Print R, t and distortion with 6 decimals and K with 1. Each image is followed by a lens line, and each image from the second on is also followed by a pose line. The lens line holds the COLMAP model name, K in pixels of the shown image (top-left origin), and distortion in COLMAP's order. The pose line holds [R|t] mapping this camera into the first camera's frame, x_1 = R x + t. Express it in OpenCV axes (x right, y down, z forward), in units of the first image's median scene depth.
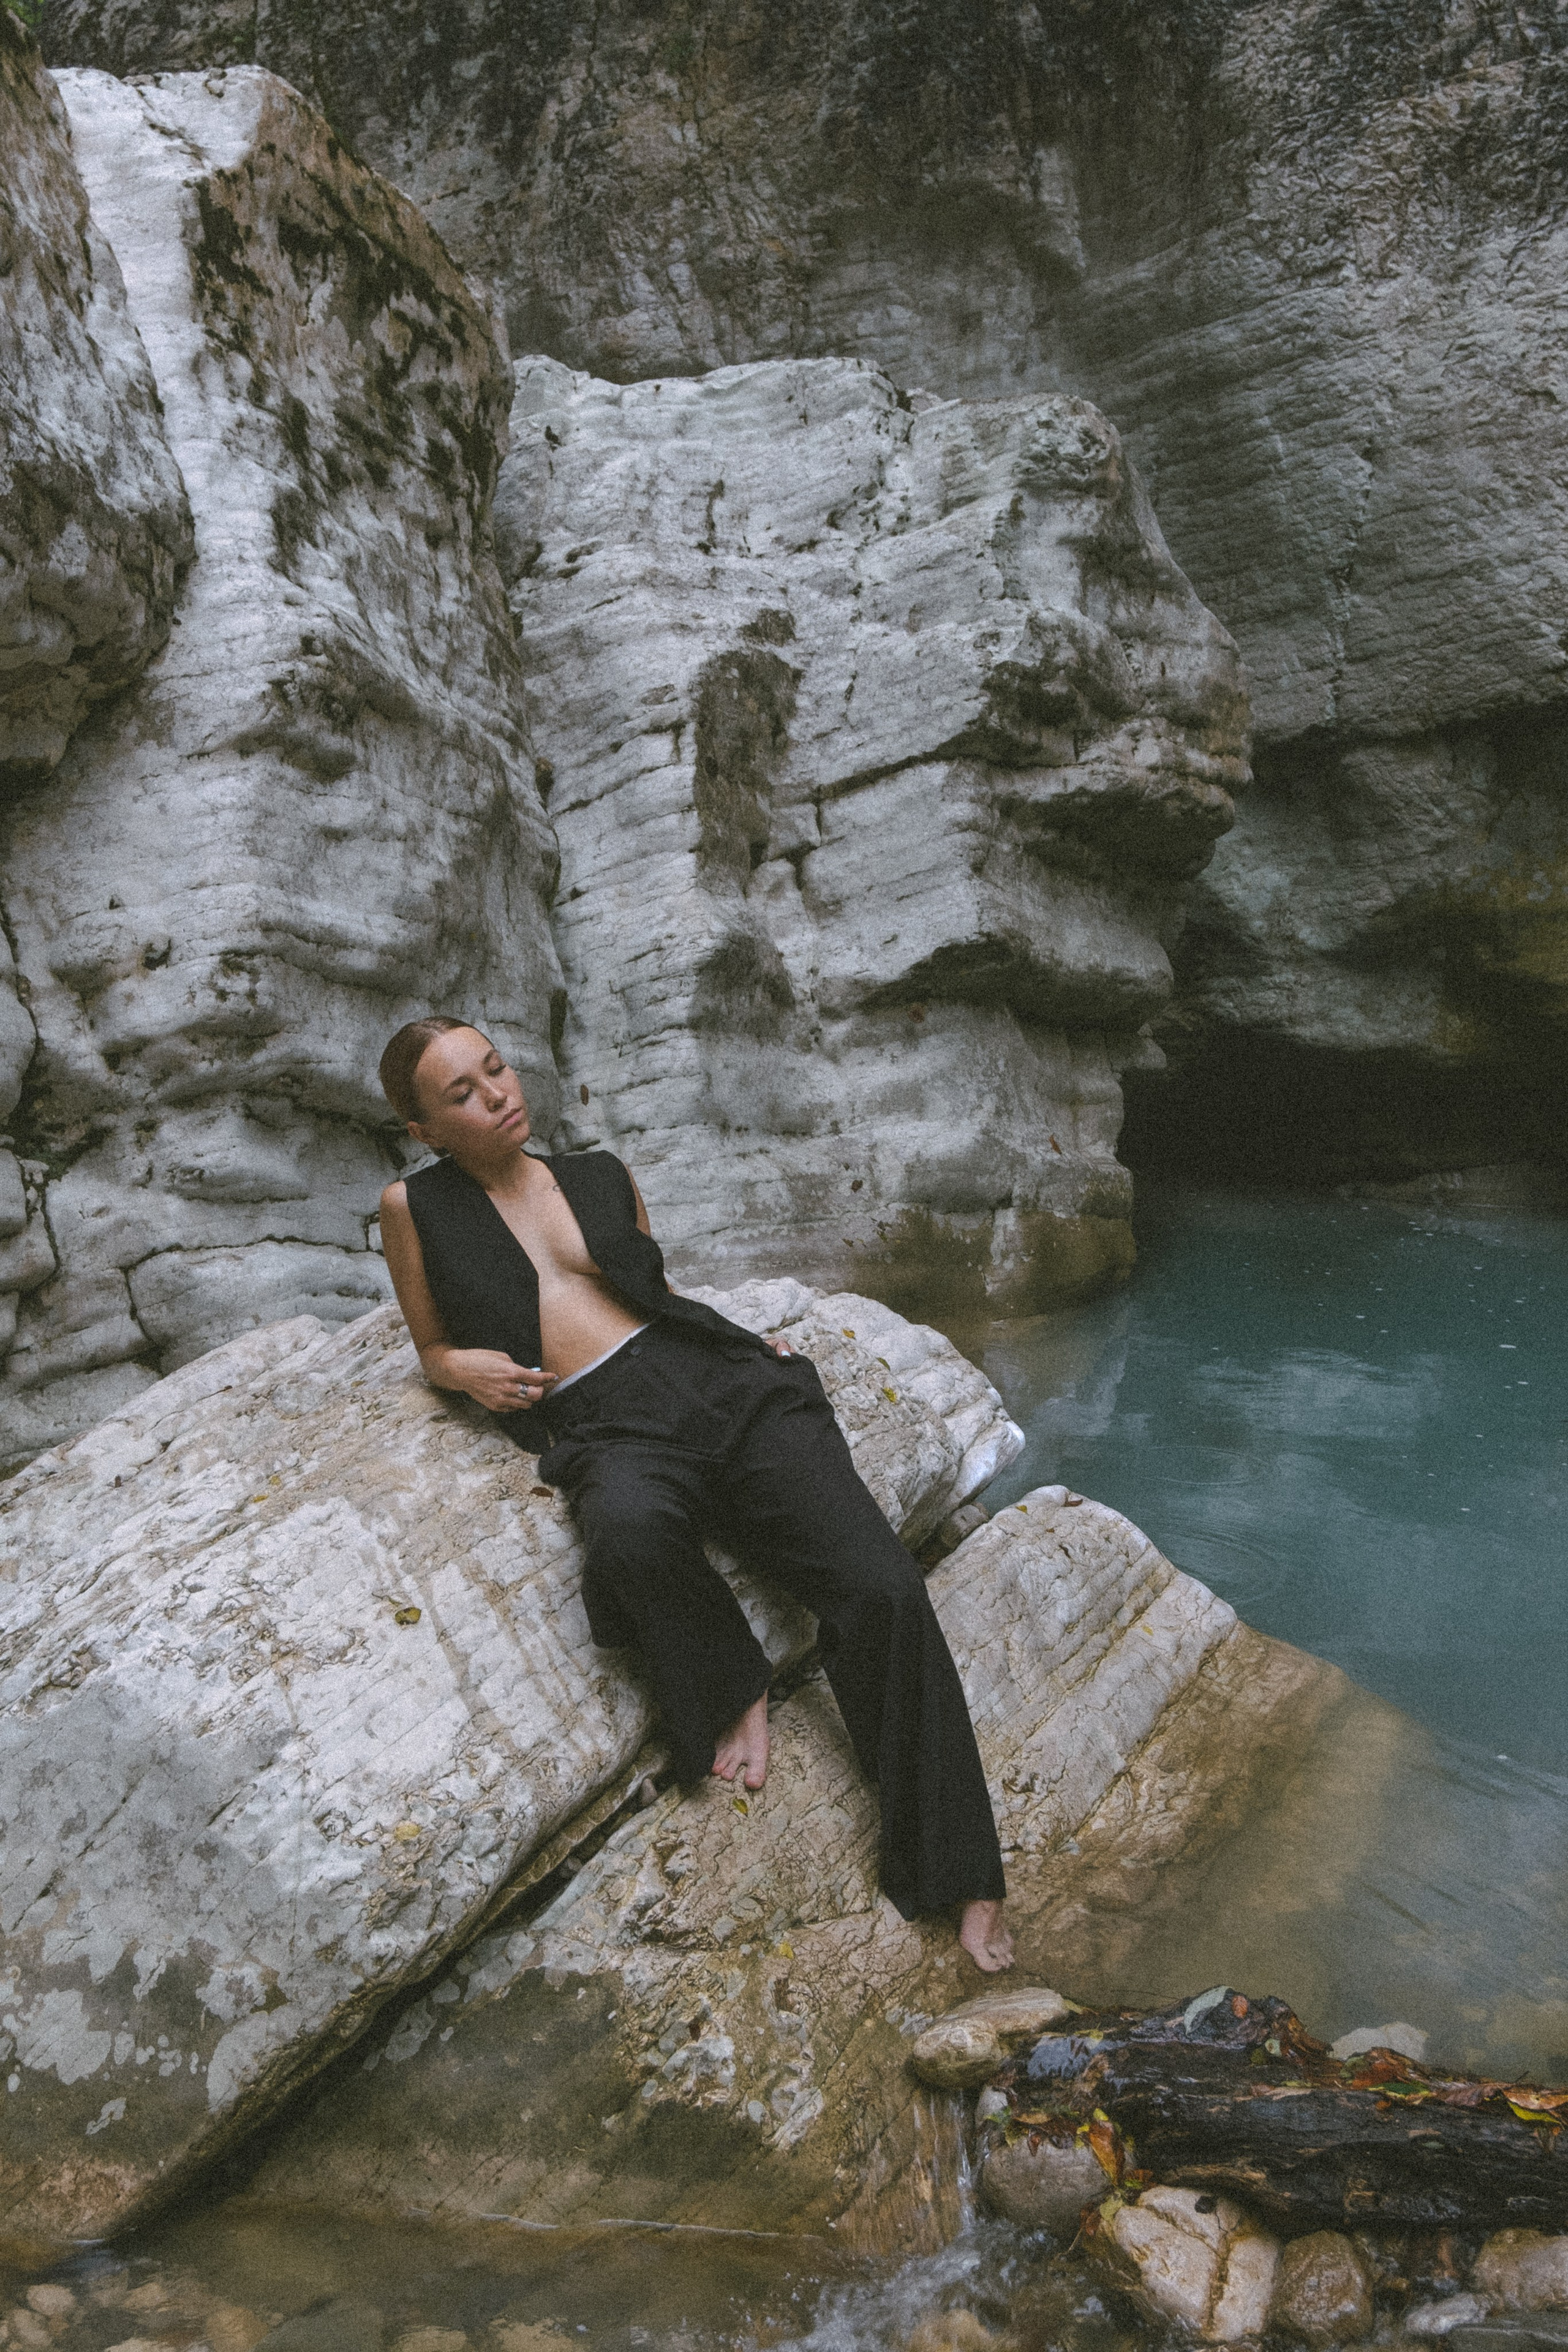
lens RADIAL K [[2546.7, 0, 790.8], [0, 2546.7, 1167.4], [0, 0, 1]] dist [0.064418, -0.182052]
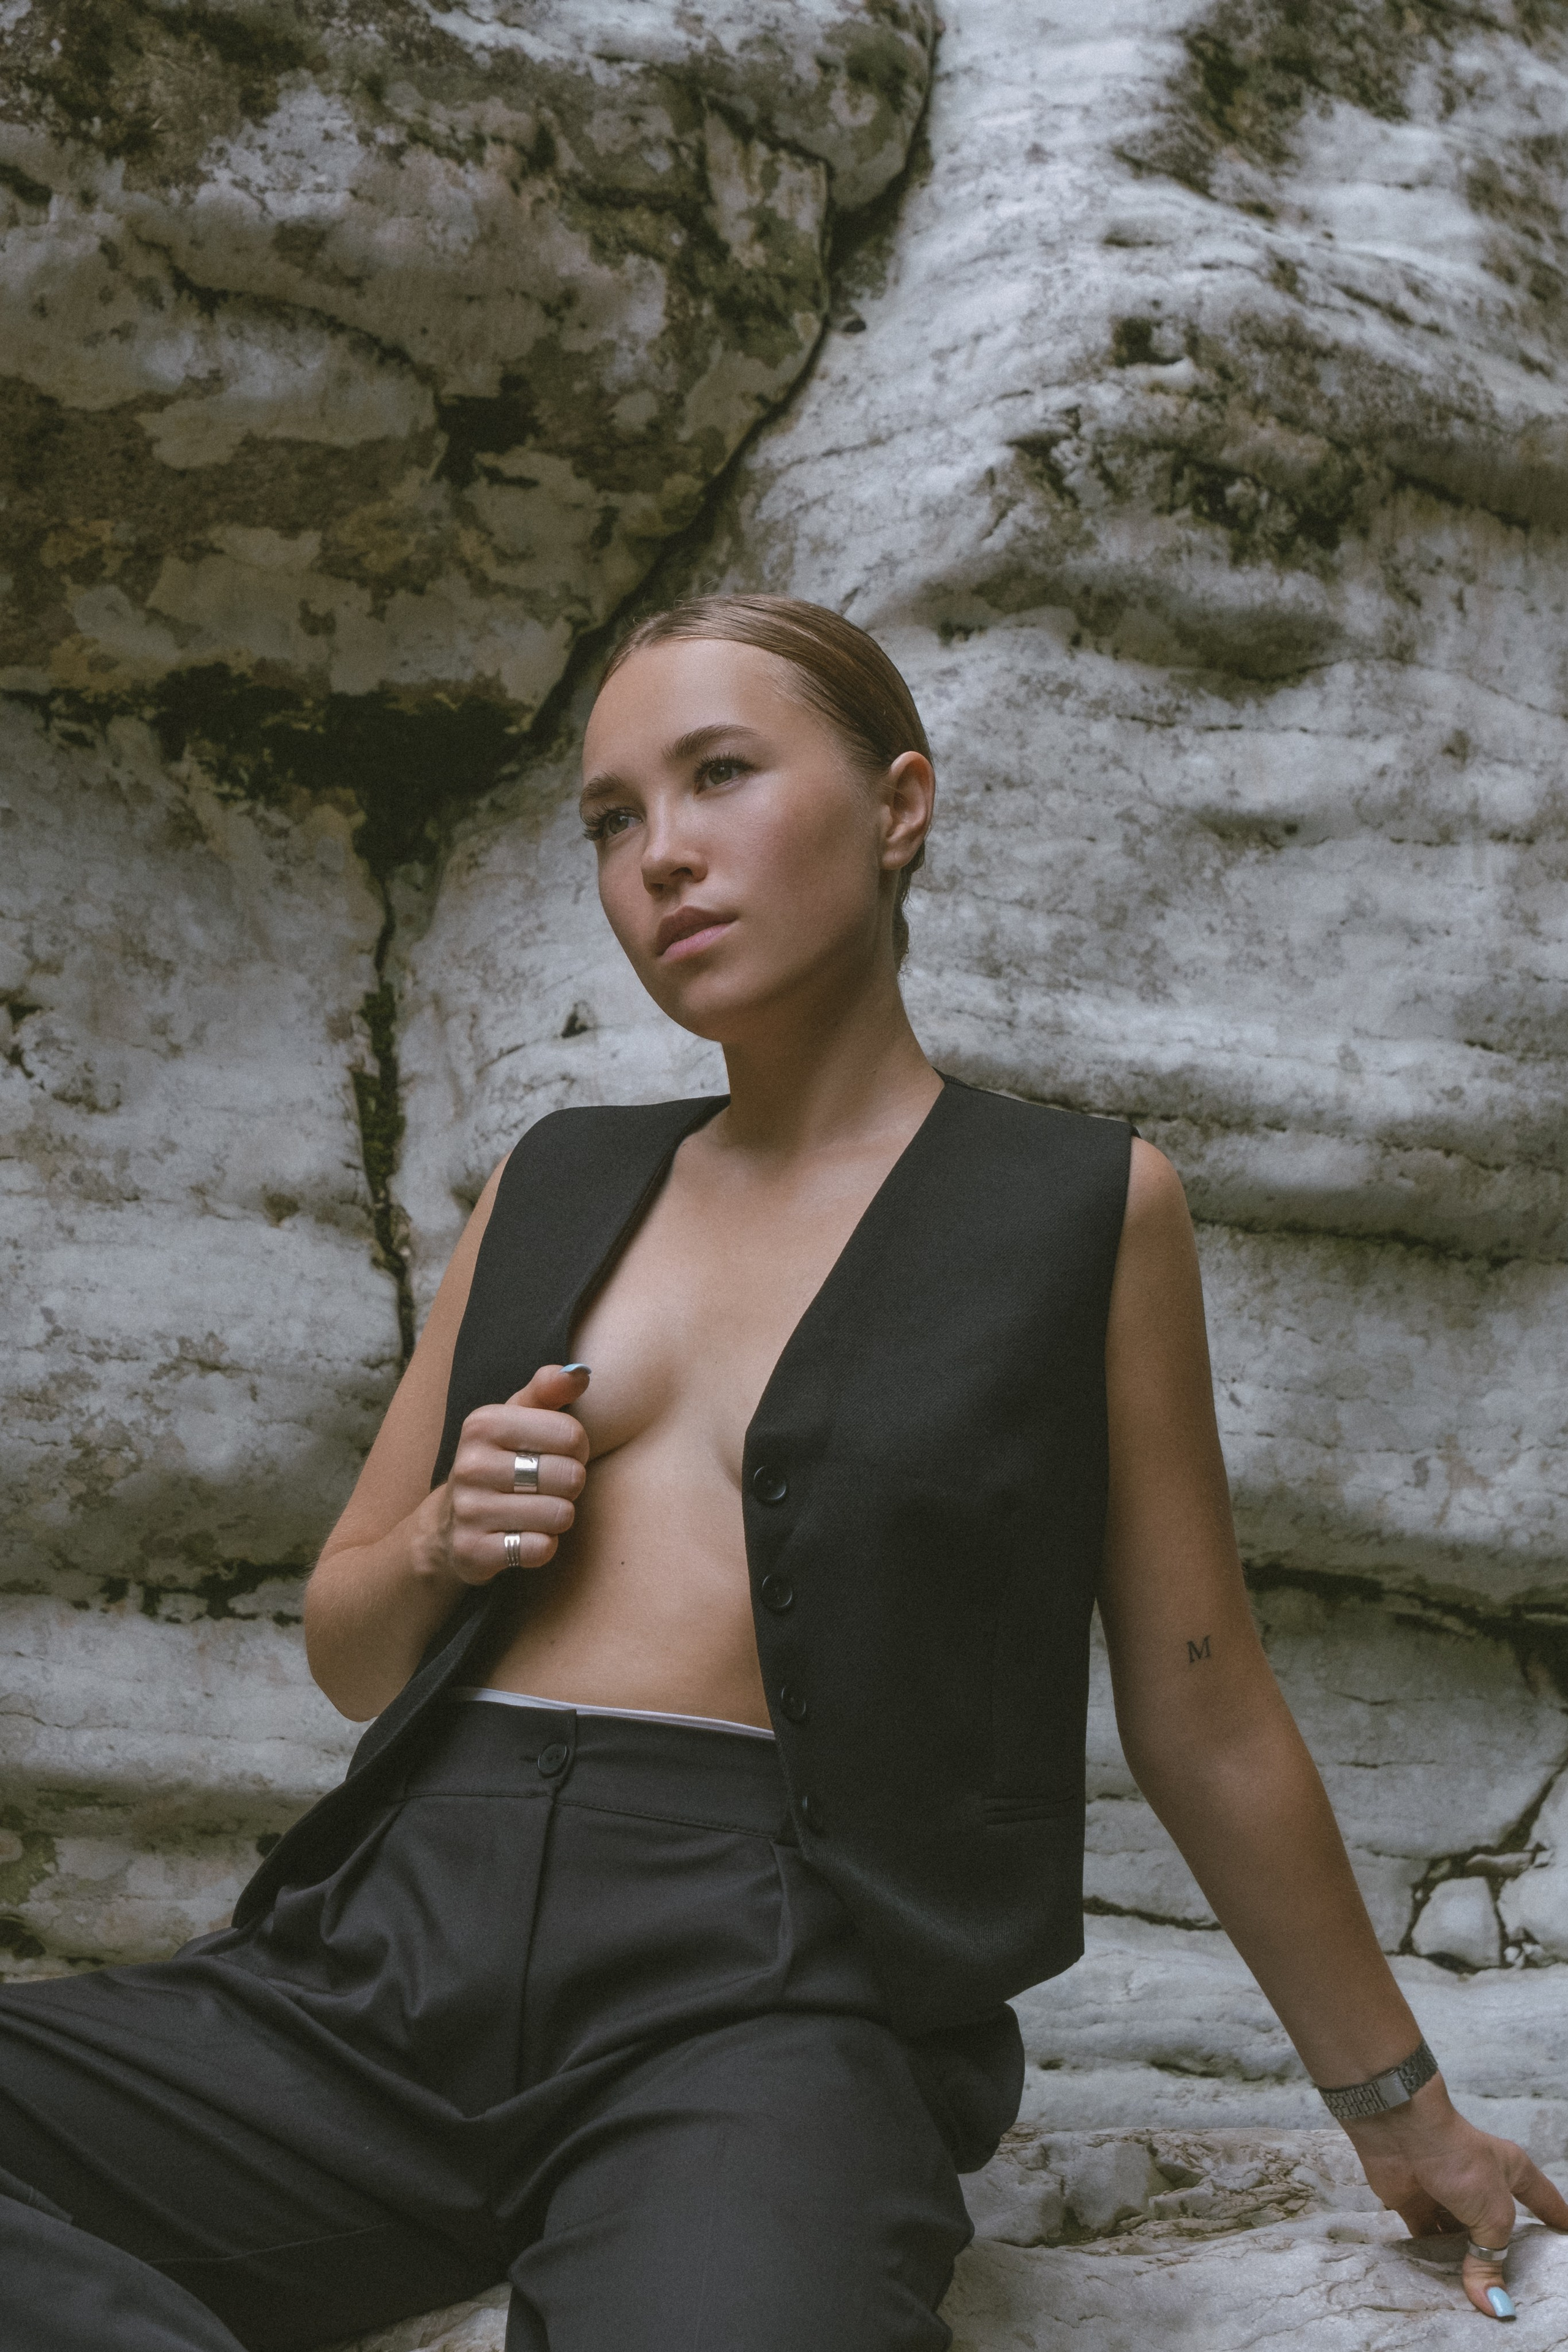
lens RADIAL K [[4604.8, 0, 784.0], [0, 4604.8, 1176.0], [0, 0, 1]] dist [-0.052470, -0.319854]
pose [[0.719467, -0.015279, -0.694359, 0.179768], [-0.054029, 0.995497, -0.077888, -0.017251], [0.692422, 0.093553, 0.715402, 0.351685]]
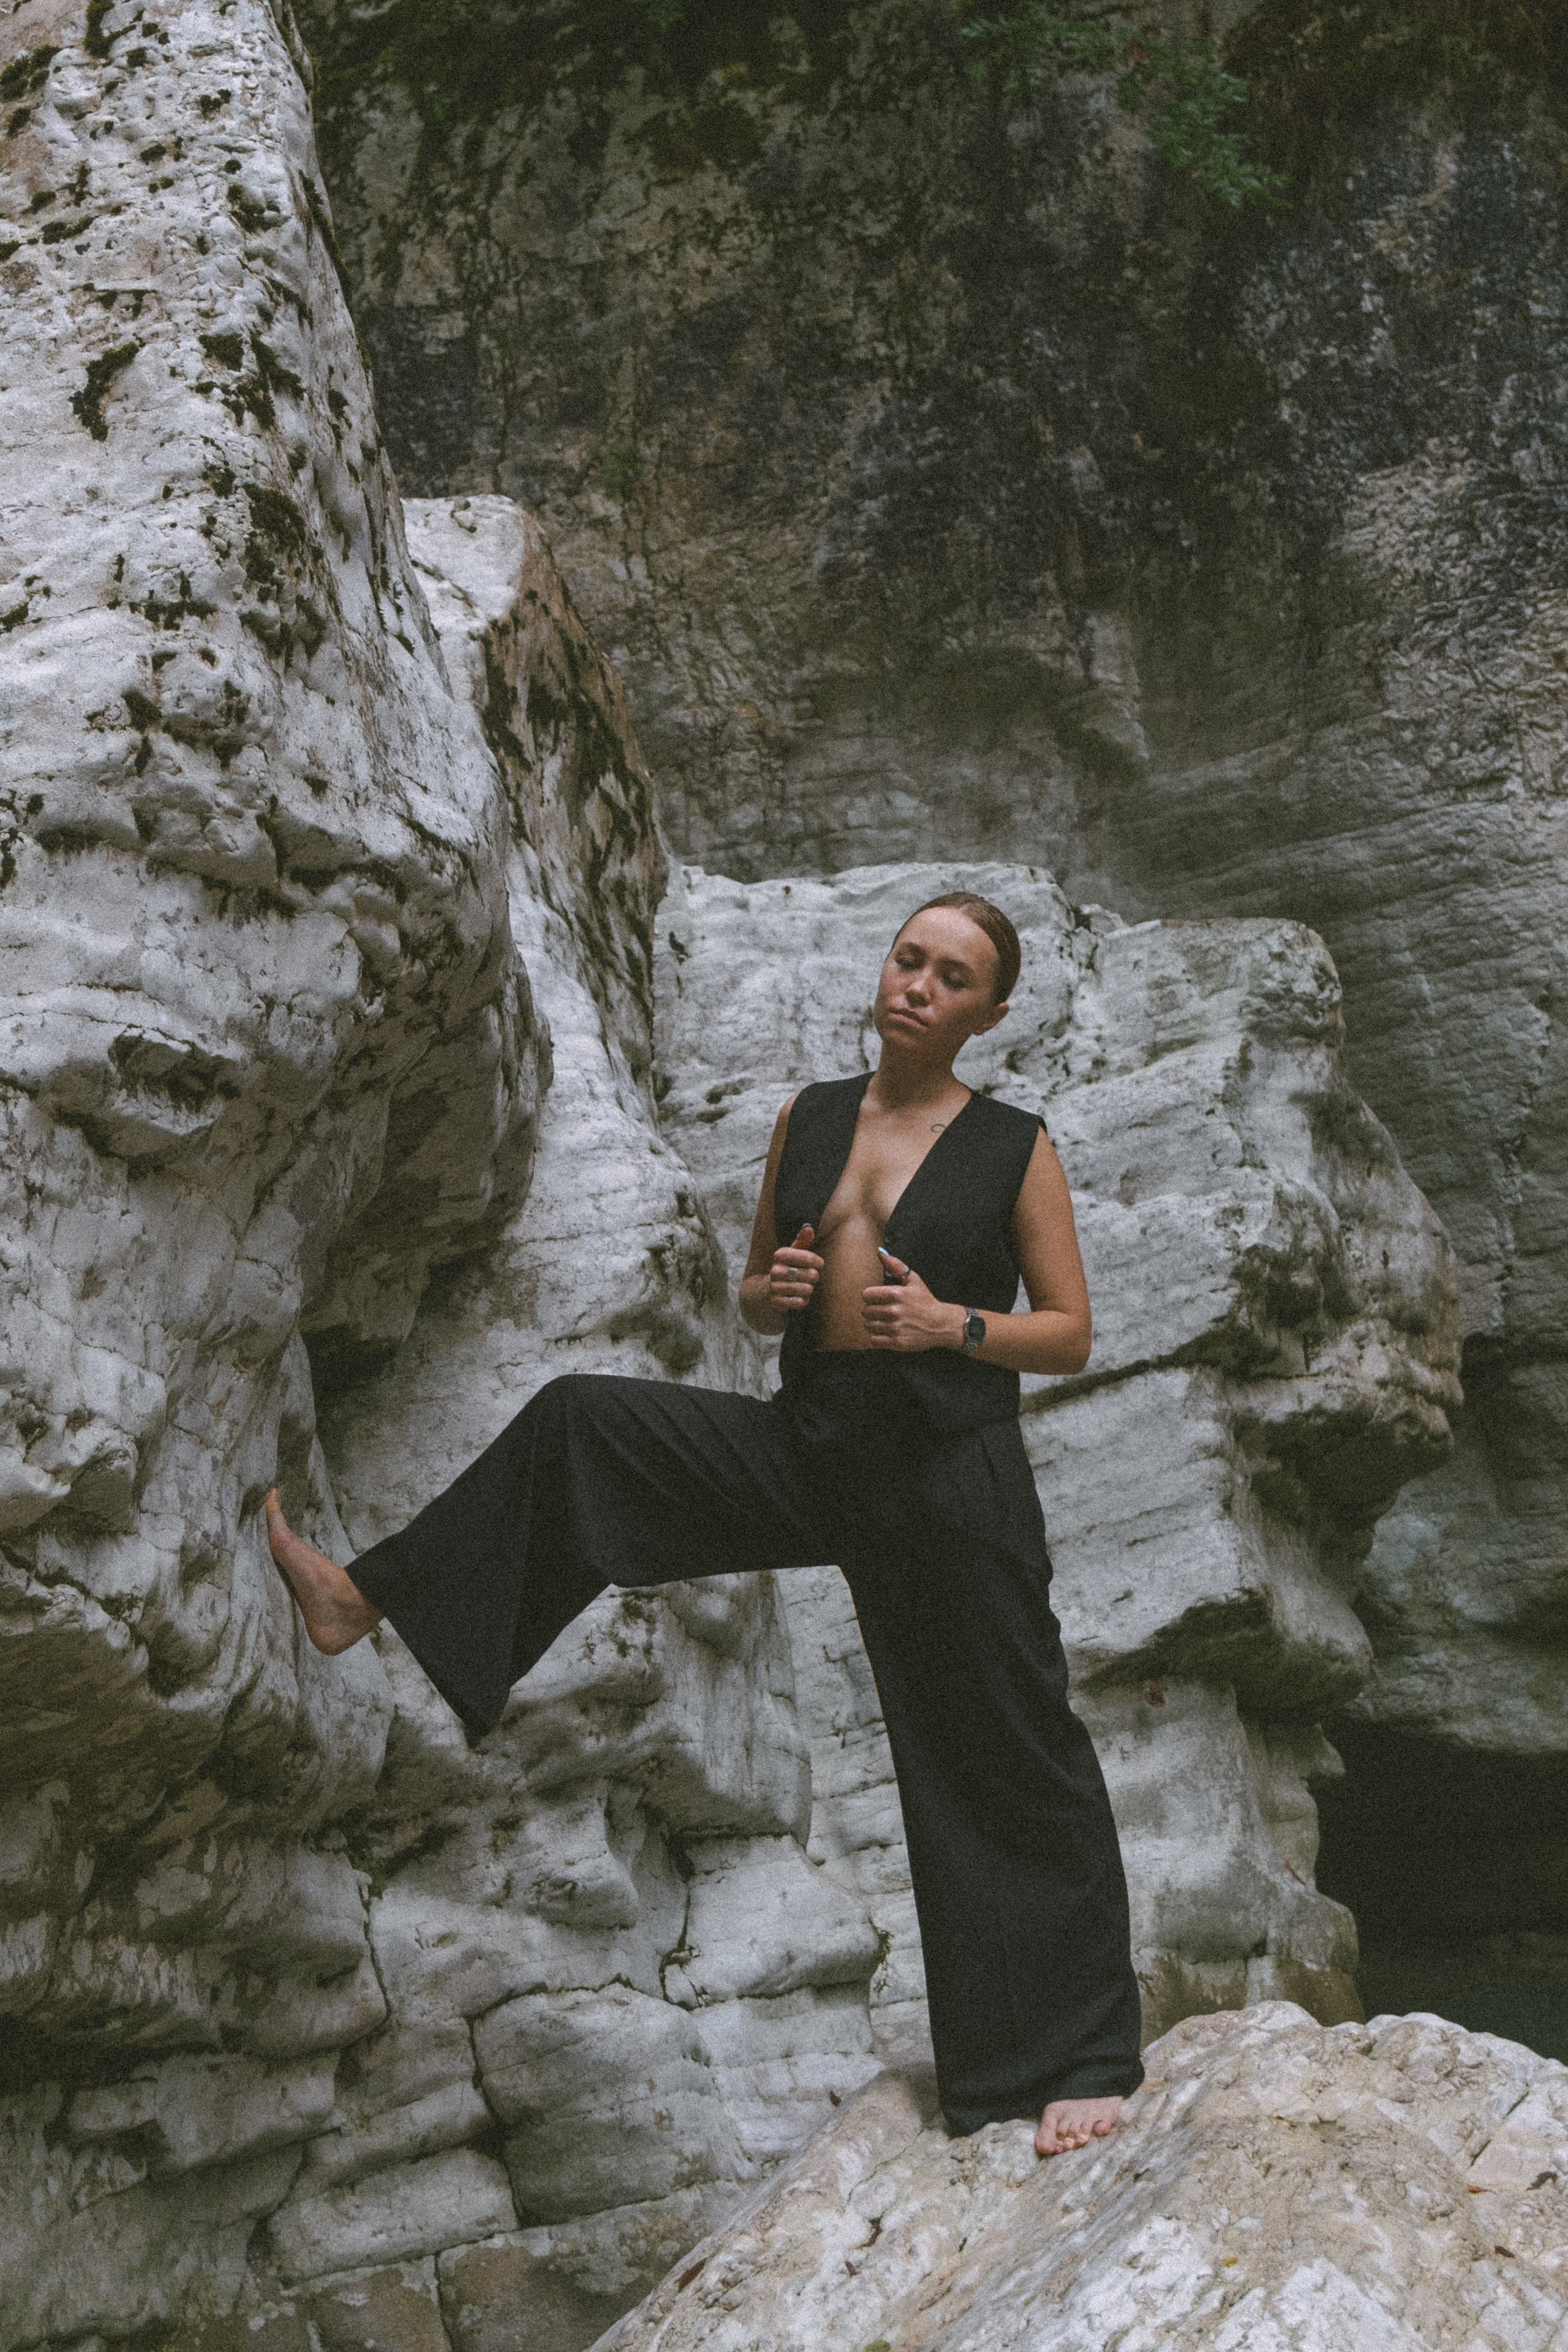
lens RADIAL K [[3668.1, 0, 789.8], [0, 3668.1, 1166.2], [0, 0, 1]] dist [0.021830, -0.540802]
pose [[0.984135, 0.031555, 0.174593, -0.256570], [0.006203, 0.977335, -0.211606, 0.016696], [-0.177313, 0.209332, 0.961634, -0.066967]]
